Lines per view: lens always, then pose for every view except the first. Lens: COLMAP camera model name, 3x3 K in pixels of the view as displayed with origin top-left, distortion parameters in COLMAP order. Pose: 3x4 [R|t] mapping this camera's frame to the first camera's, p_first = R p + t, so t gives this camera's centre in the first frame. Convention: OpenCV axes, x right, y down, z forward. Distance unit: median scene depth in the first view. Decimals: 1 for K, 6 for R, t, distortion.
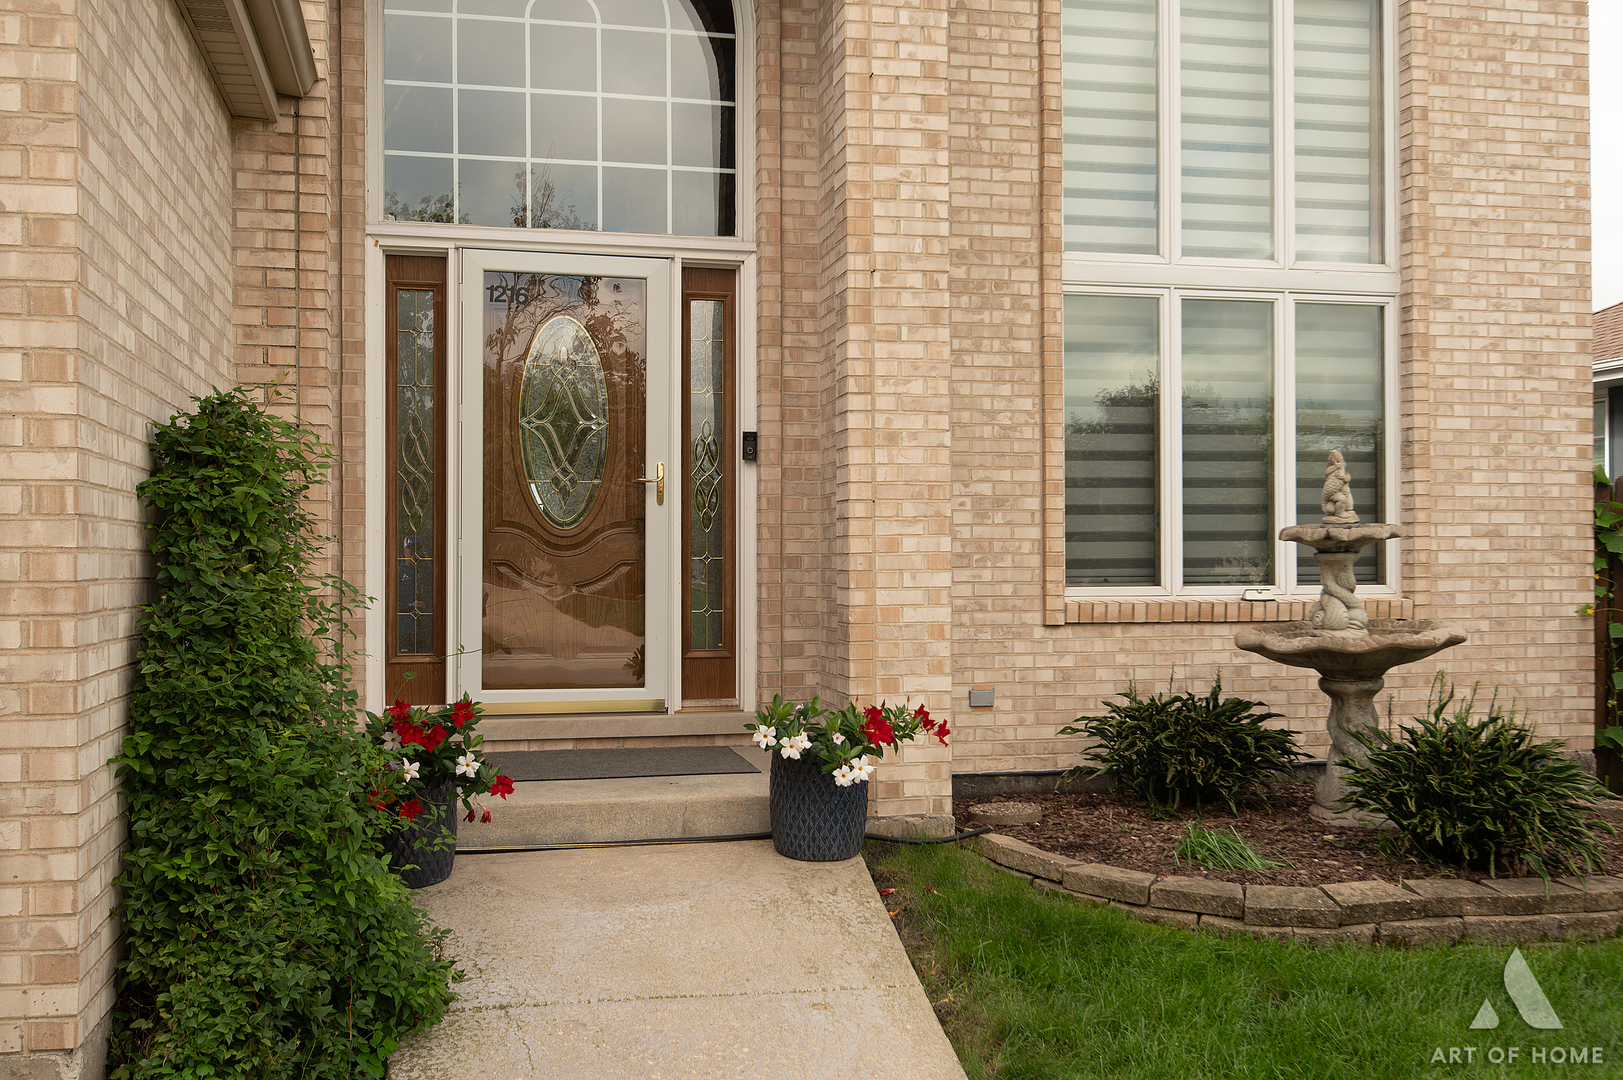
lens RADIAL K [[1538.8, 0, 787.8], [0, 1538.8, 542.5], [0, 0, 1]] dist [0.006981, 0.012490]
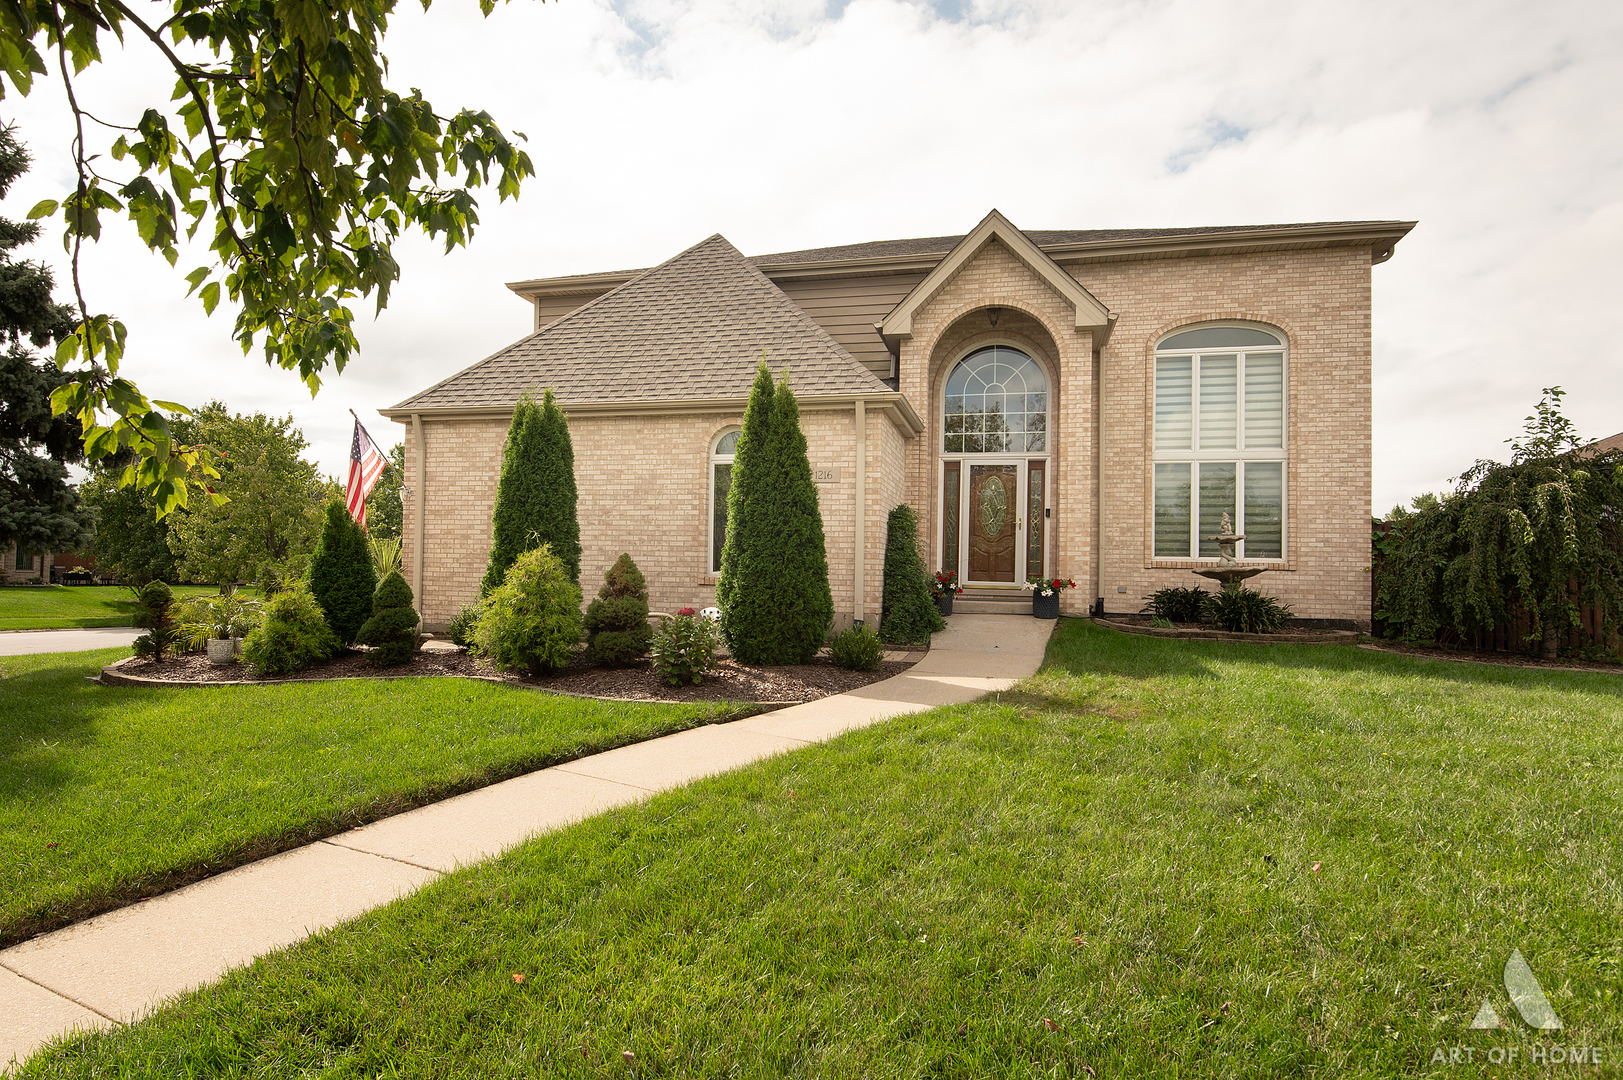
lens RADIAL K [[939.8, 0, 777.0], [0, 939.8, 546.4], [0, 0, 1]] dist [0.018206, -0.002884]
pose [[0.886817, 0.007734, -0.462057, 0.409566], [-0.019568, 0.999592, -0.020827, 0.067335], [0.461707, 0.027511, 0.886606, -1.130702]]
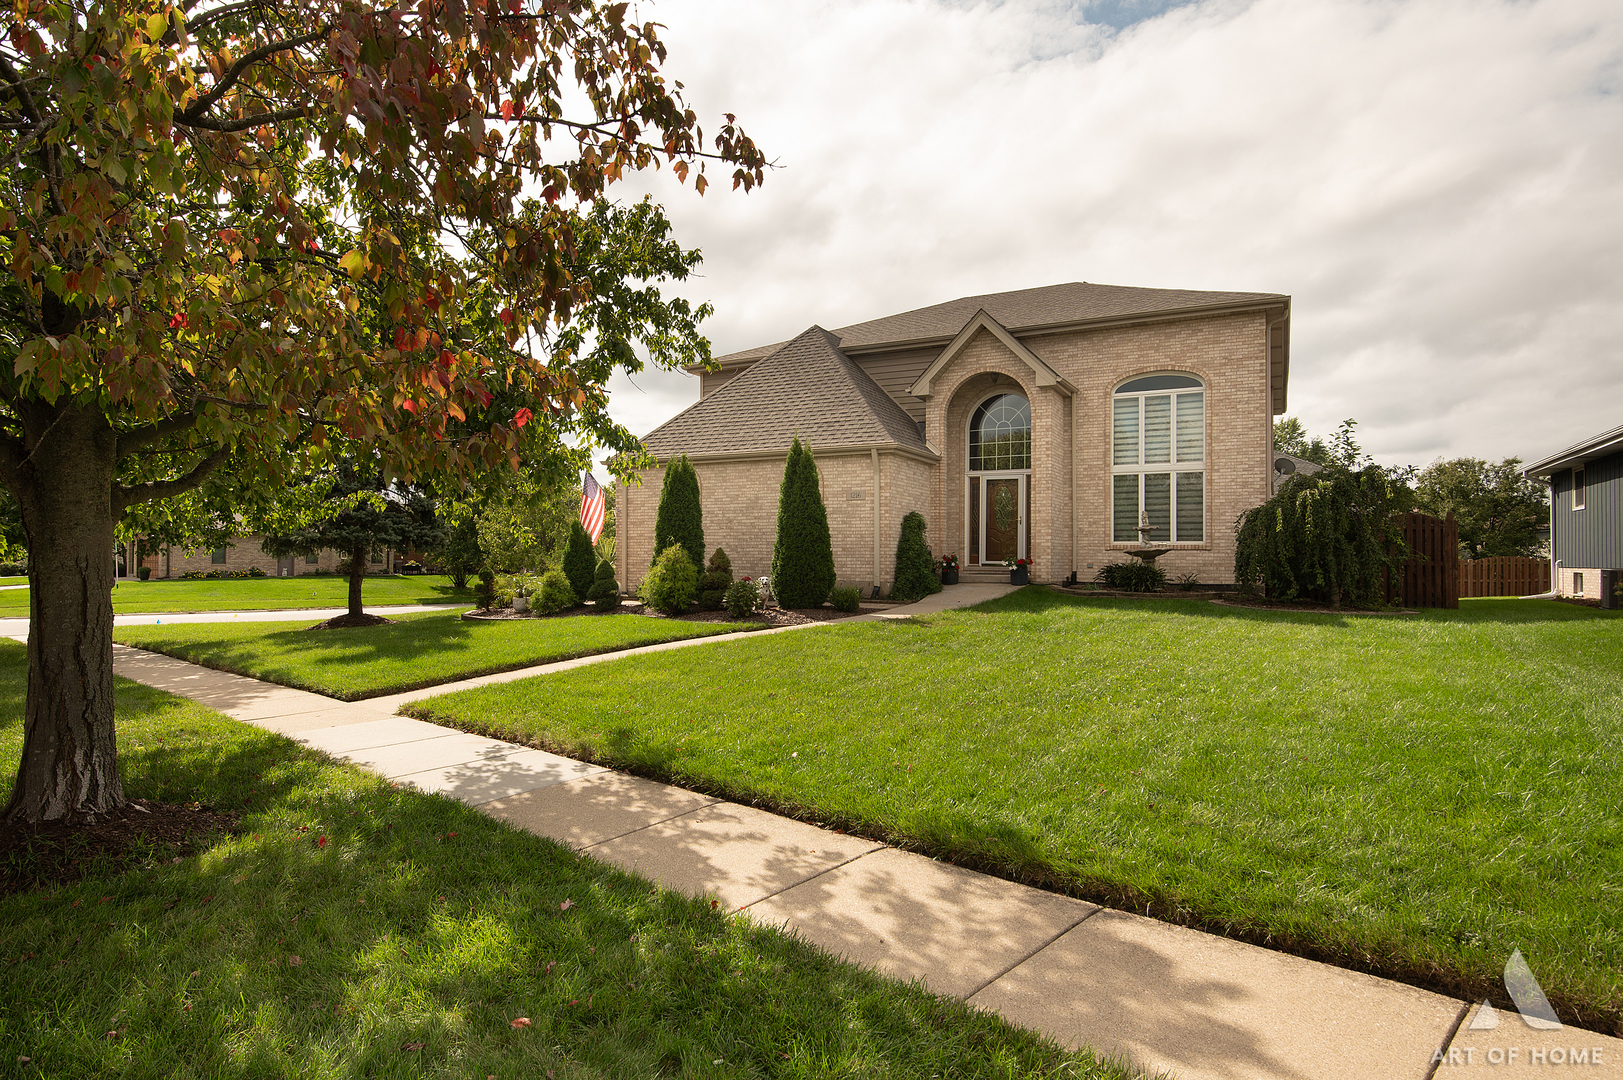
lens RADIAL K [[939.8, 0, 777.0], [0, 939.8, 546.4], [0, 0, 1]] dist [0.018206, -0.002884]
pose [[0.744983, -0.000238, -0.667083, 1.340797], [-0.003019, 0.999988, -0.003729, 0.059238], [0.667076, 0.004792, 0.744974, -1.758618]]
